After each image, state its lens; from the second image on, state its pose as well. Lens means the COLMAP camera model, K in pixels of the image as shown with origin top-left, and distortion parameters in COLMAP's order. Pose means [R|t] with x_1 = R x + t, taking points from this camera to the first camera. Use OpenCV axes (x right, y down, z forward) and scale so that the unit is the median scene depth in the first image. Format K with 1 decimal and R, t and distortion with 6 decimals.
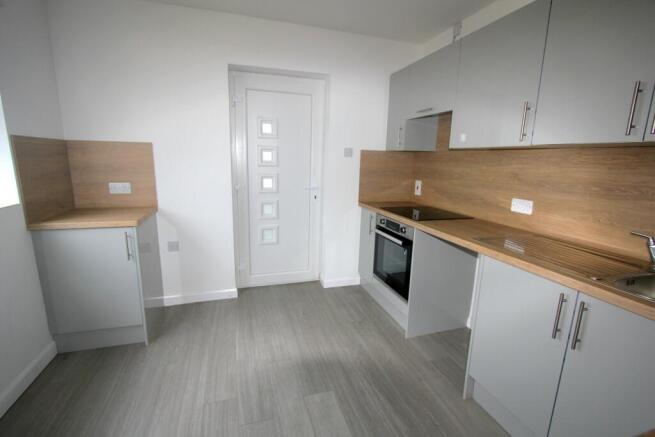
lens RADIAL K [[313.9, 0, 328.4], [0, 313.9, 221.3], [0, 0, 1]] dist [-0.000982, -0.000150]
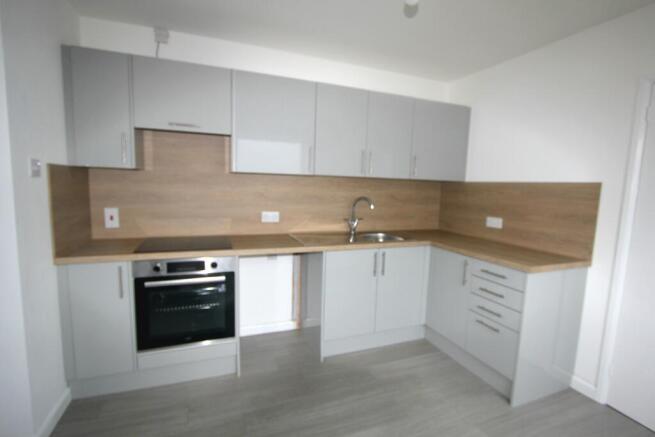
lens RADIAL K [[313.9, 0, 328.4], [0, 313.9, 221.3], [0, 0, 1]] dist [-0.000982, -0.000150]
pose [[-0.064994, -0.145217, 0.987263, -0.738021], [0.167300, 0.973765, 0.154246, -0.201188], [-0.983761, 0.175194, -0.038994, 0.849524]]
